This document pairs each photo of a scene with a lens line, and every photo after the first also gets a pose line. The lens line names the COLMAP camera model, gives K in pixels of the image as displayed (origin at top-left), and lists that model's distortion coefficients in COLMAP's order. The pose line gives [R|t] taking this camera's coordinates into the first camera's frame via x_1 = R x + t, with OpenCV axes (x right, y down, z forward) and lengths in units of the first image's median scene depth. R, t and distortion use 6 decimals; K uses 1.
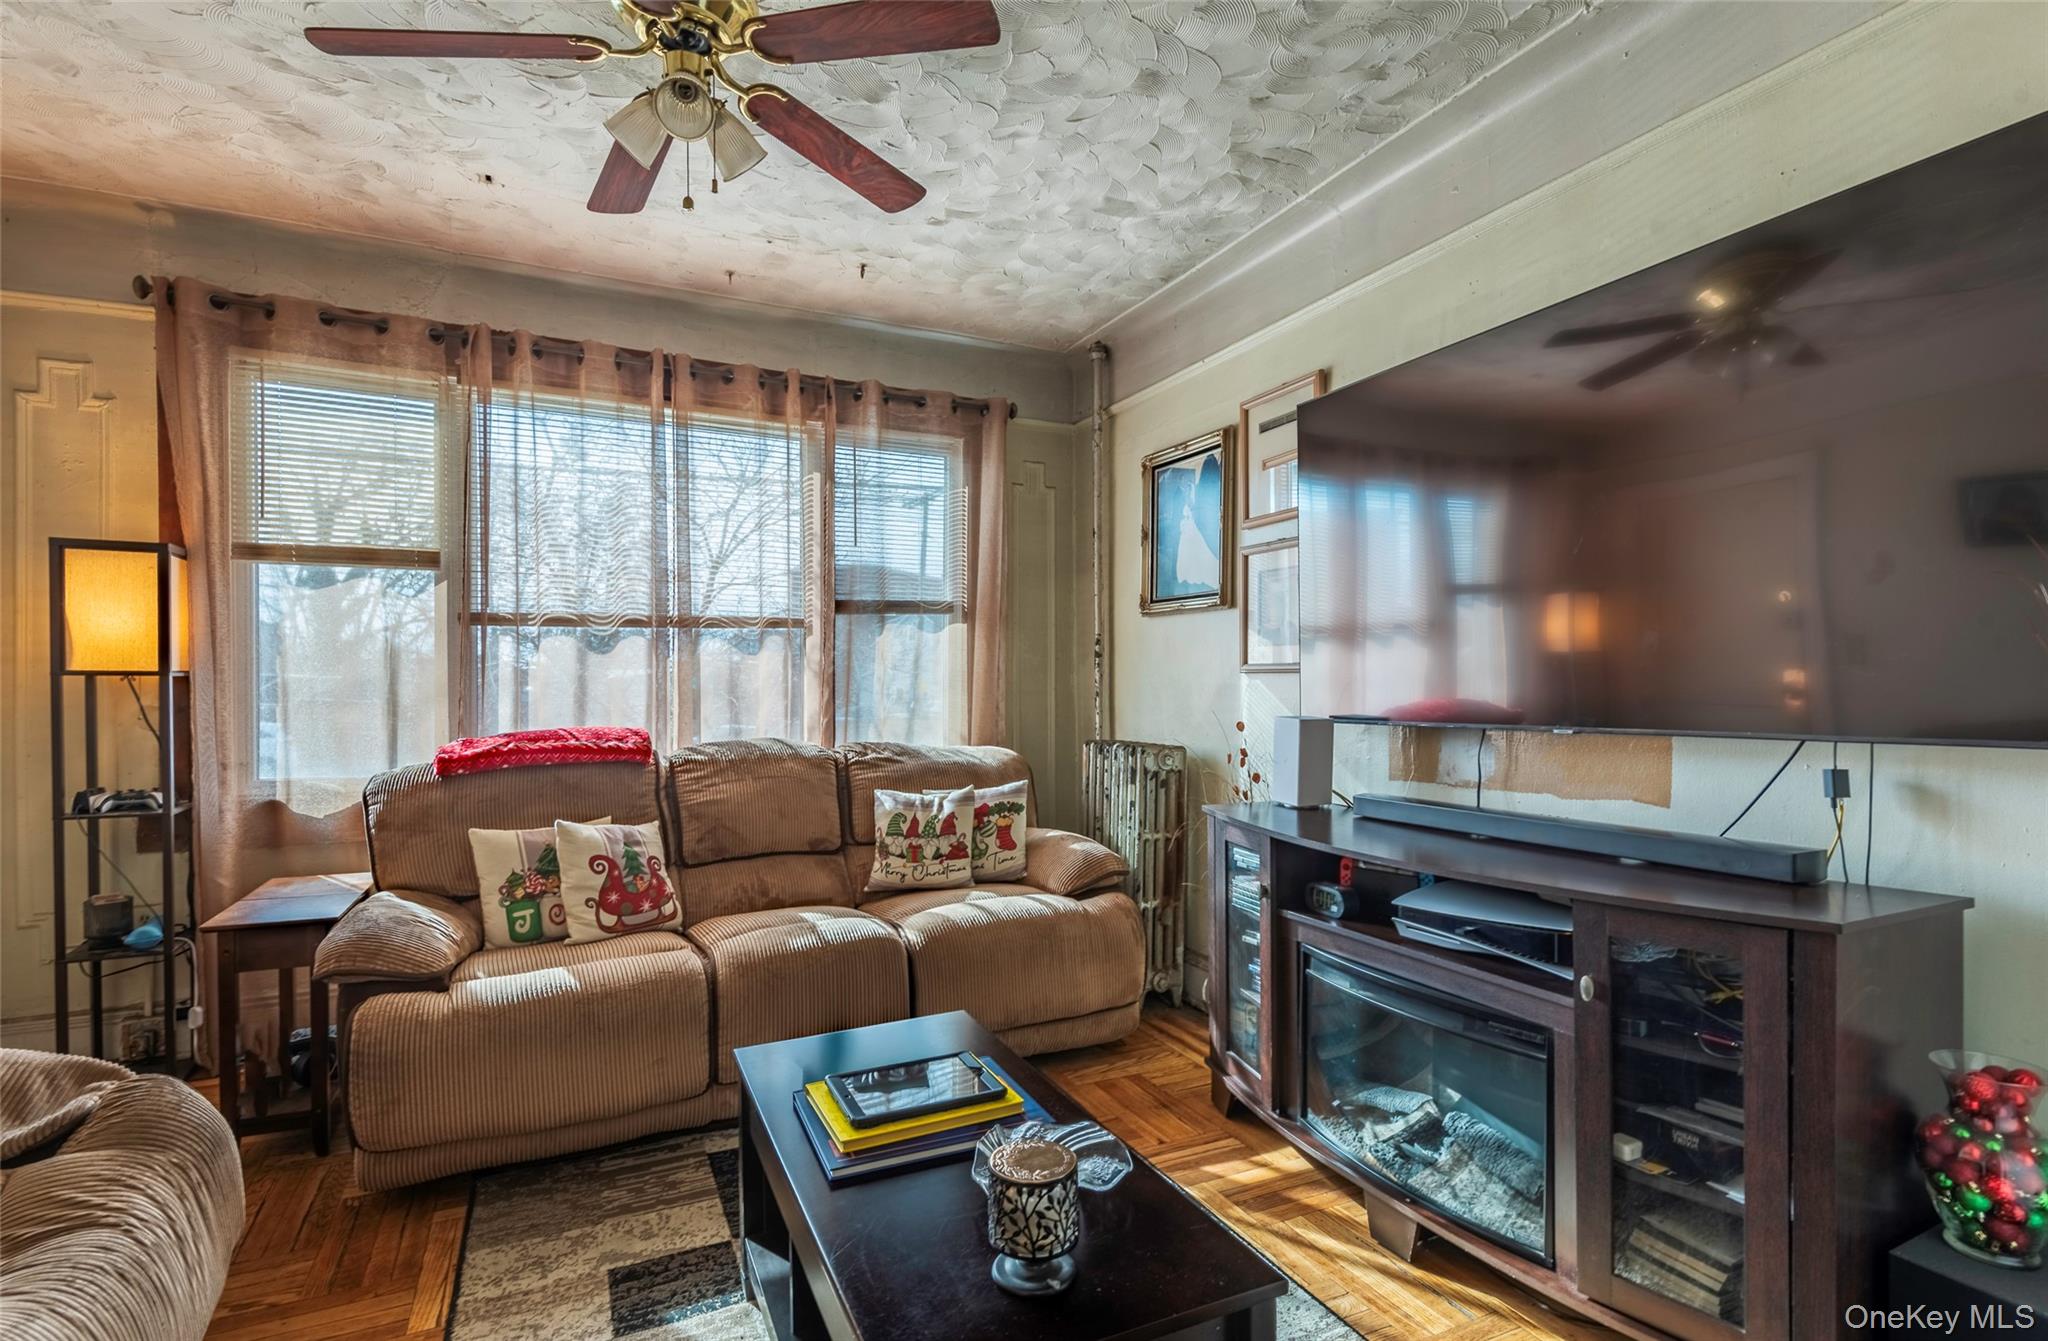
lens RADIAL K [[953.1, 0, 1048.9], [0, 953.1, 676.4], [0, 0, 1]] dist [-0.001159, -0.013388]
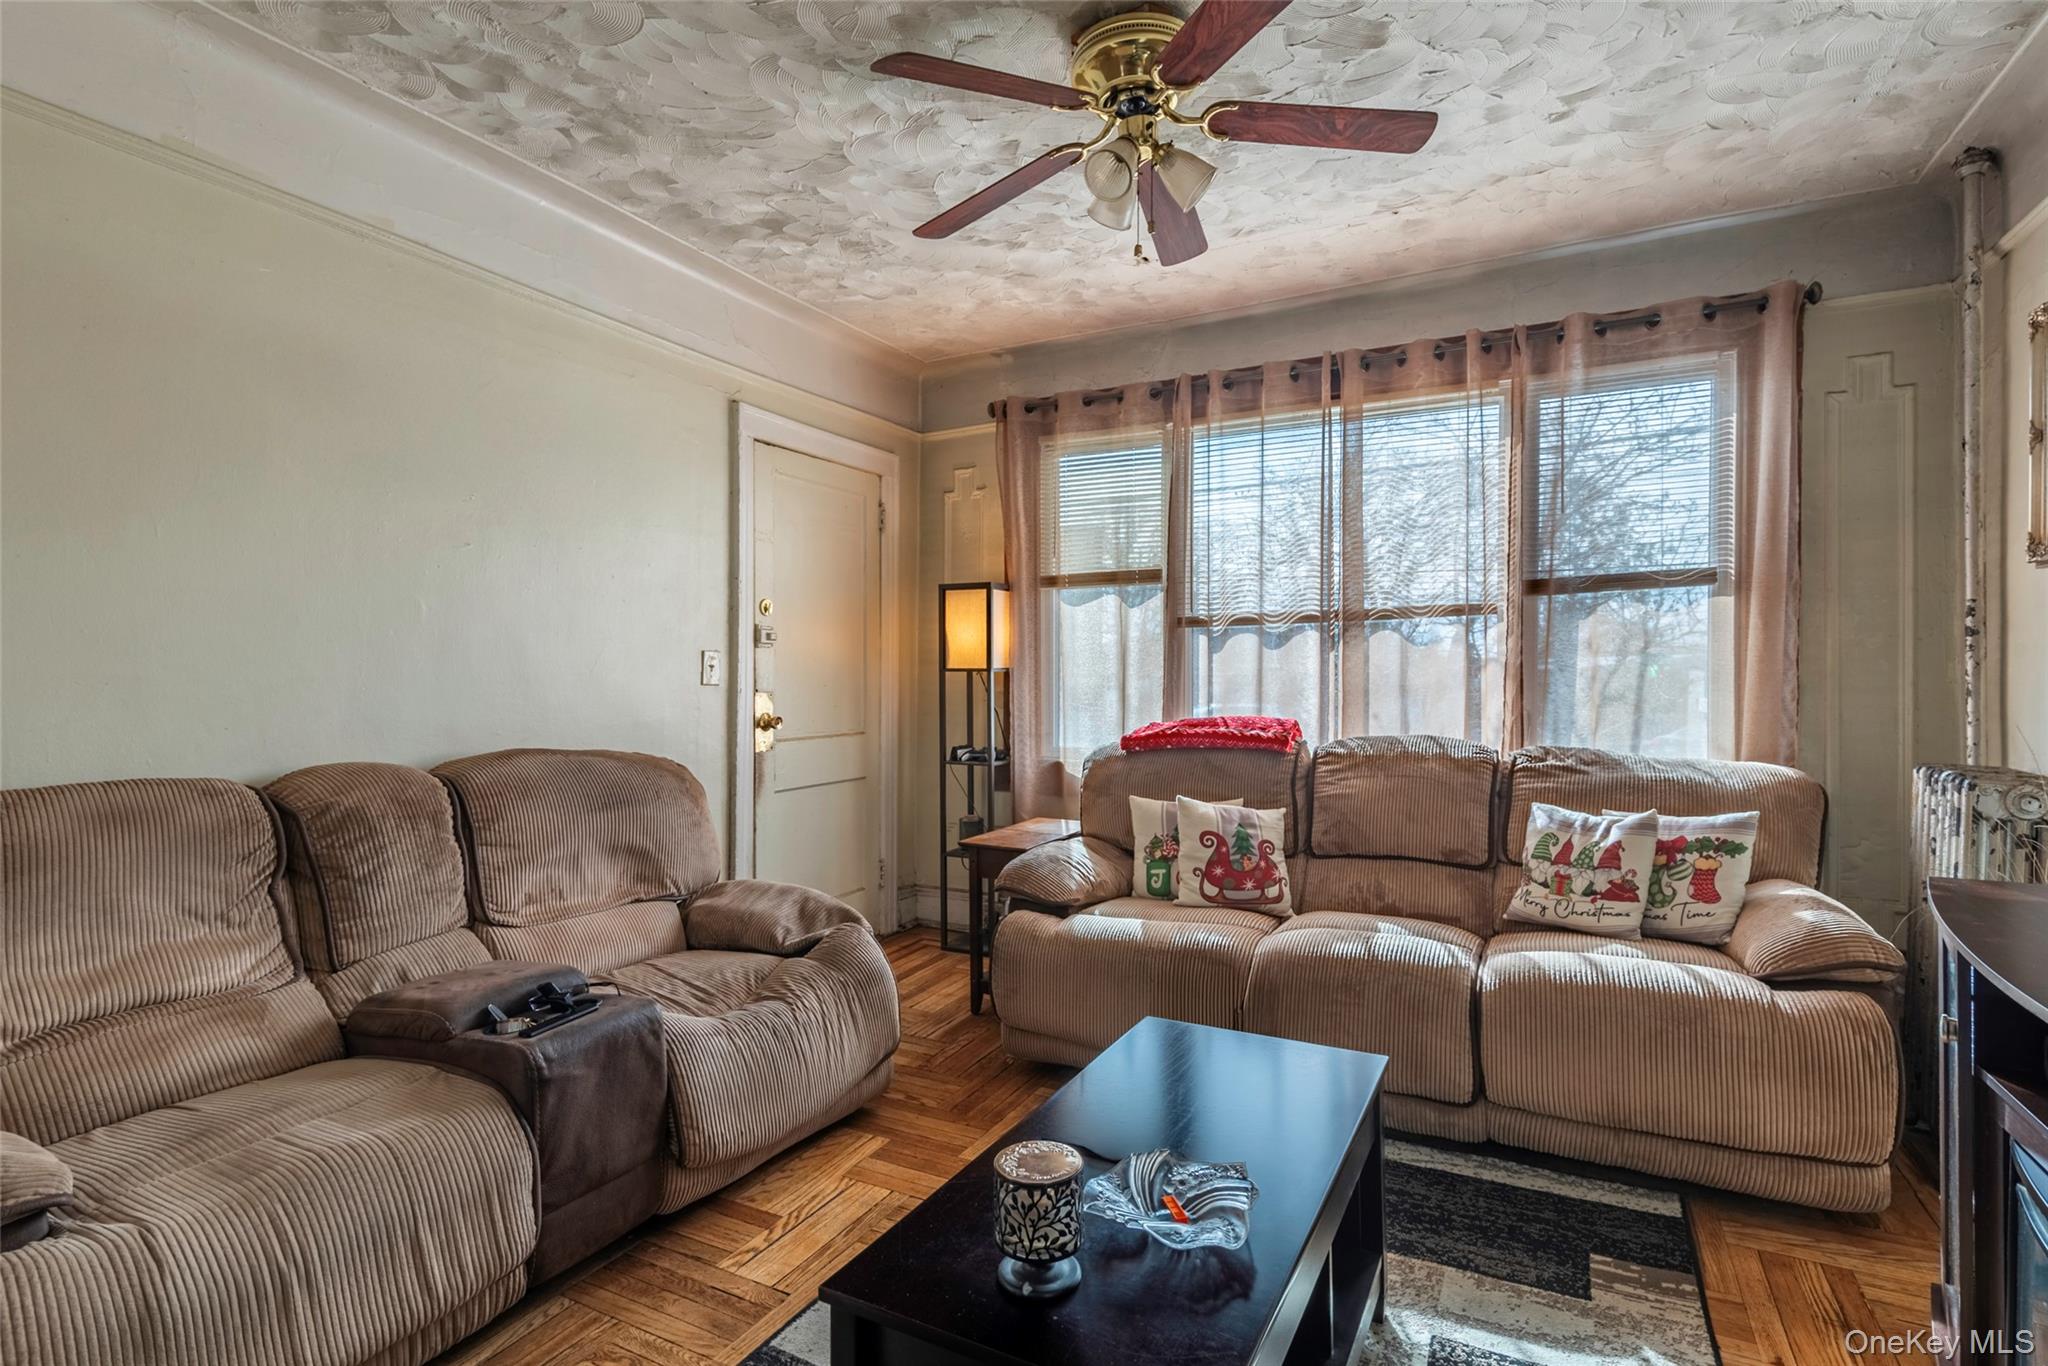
lens RADIAL K [[969.3, 0, 1039.0], [0, 969.3, 661.8], [0, 0, 1]] dist [0.001934, -0.026001]
pose [[0.571139, -0.010353, -0.820788, 0.309900], [0.008080, 0.999943, -0.006991, -0.003938], [0.820814, -0.002639, 0.571190, 0.167041]]
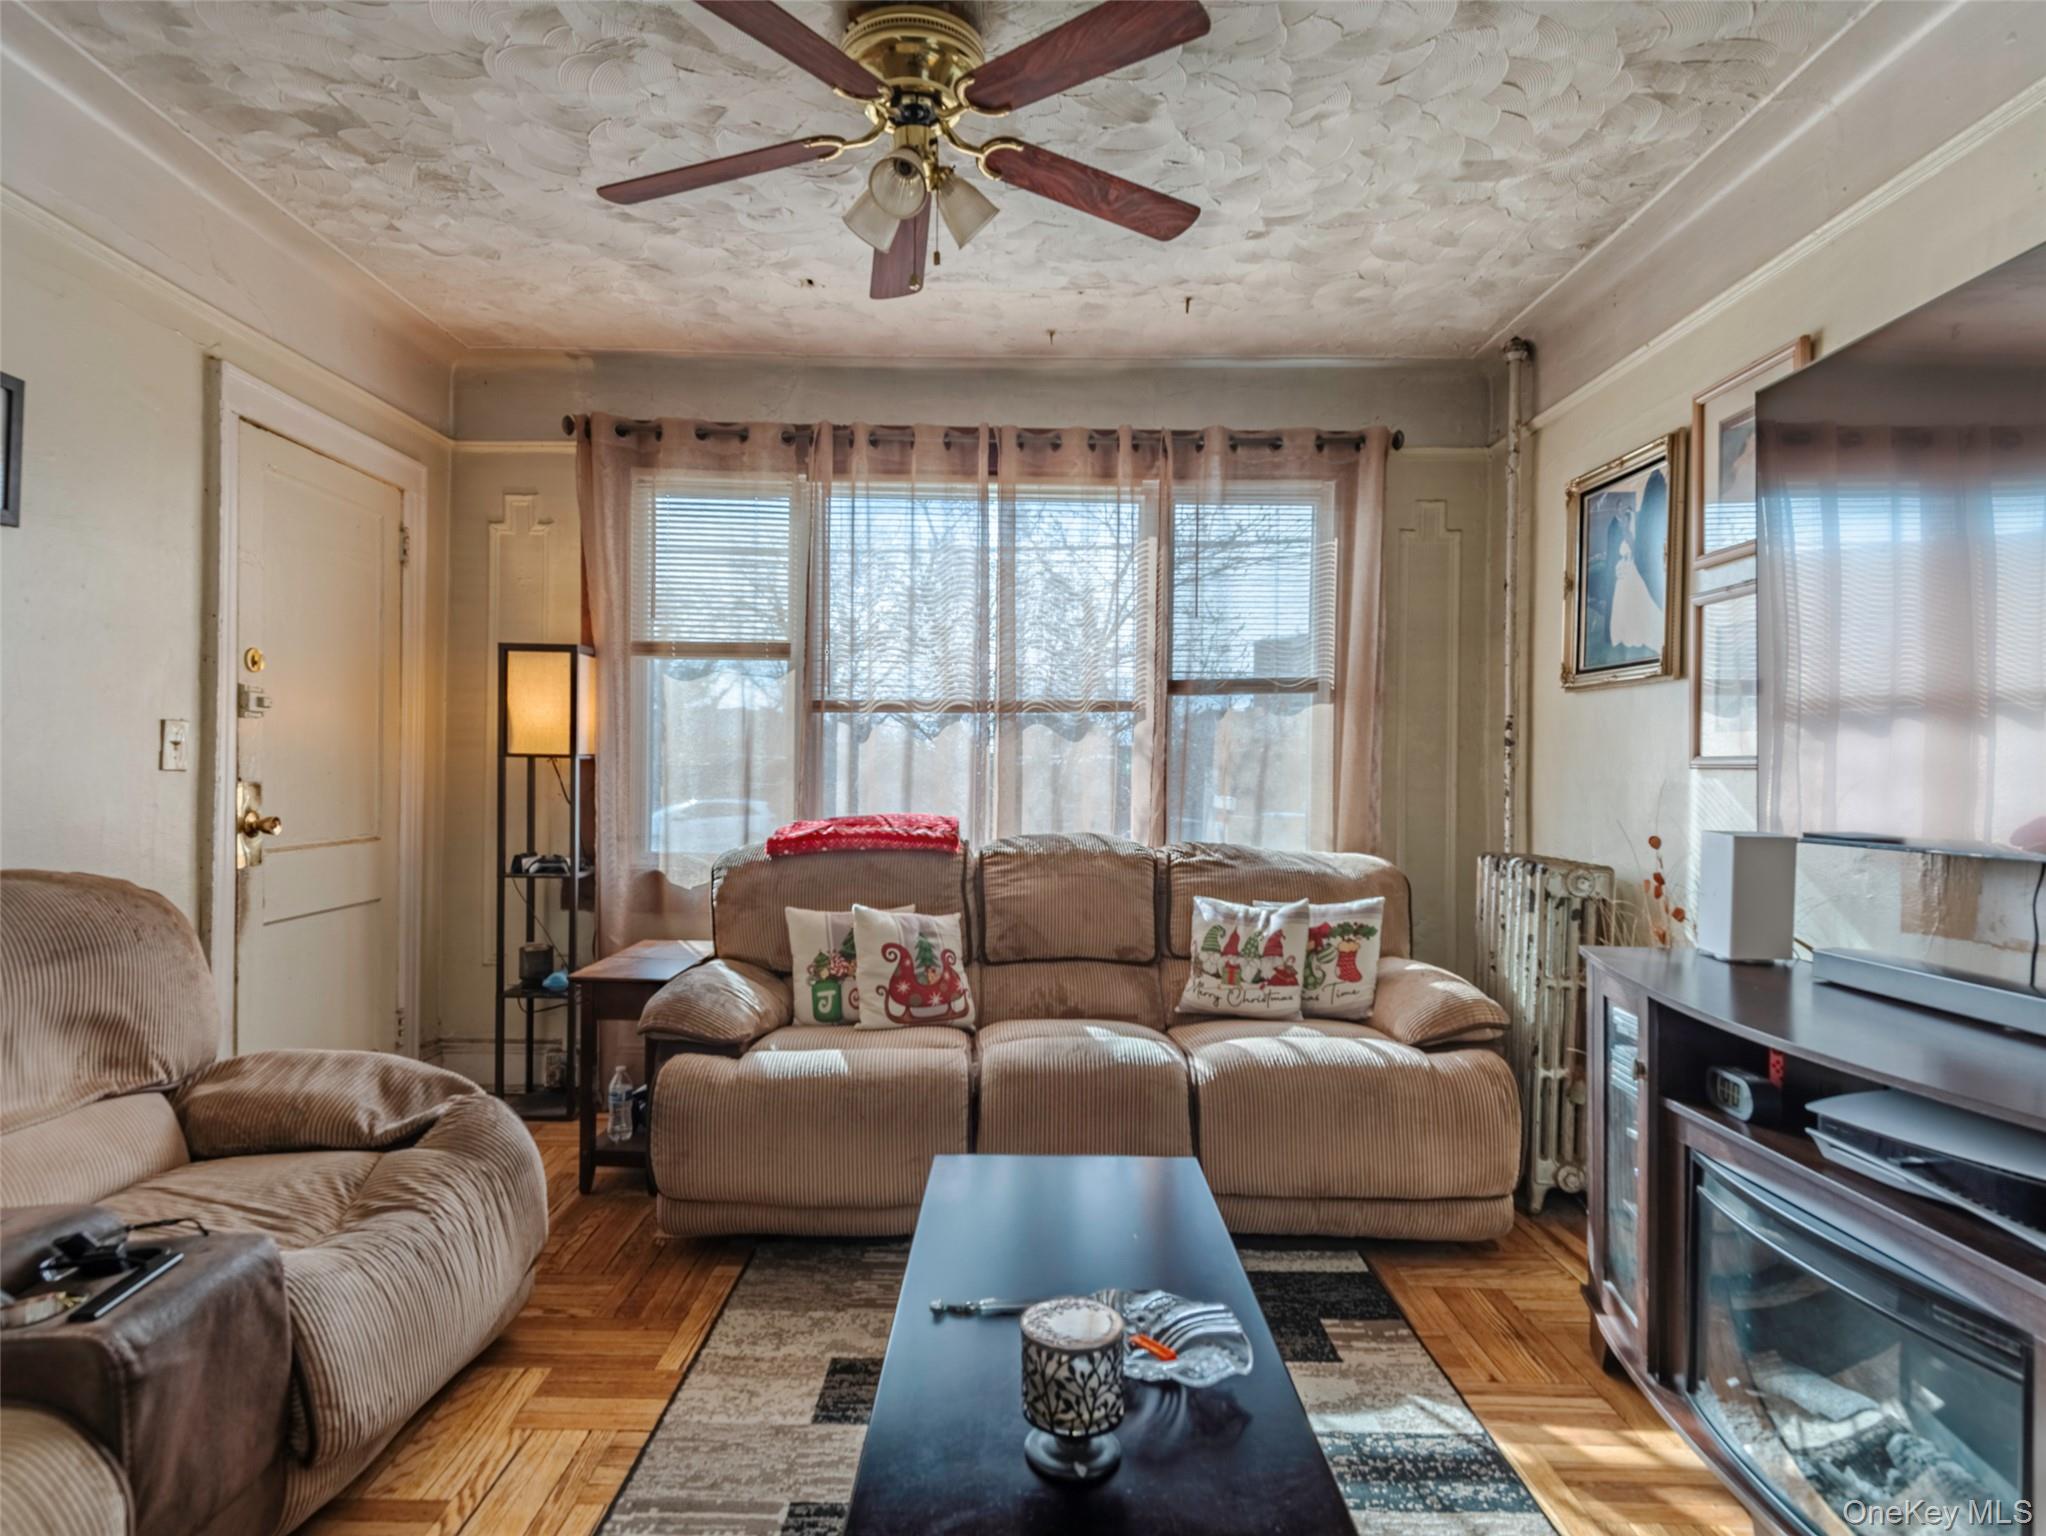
lens RADIAL K [[1108.3, 0, 1008.8], [0, 1108.3, 755.5], [0, 0, 1]] dist [0.004771, -0.025039]
pose [[0.890042, 0.008867, -0.455792, 0.143175], [-0.012568, 0.999908, -0.005089, -0.003256], [0.455705, 0.010258, 0.890072, 0.021739]]
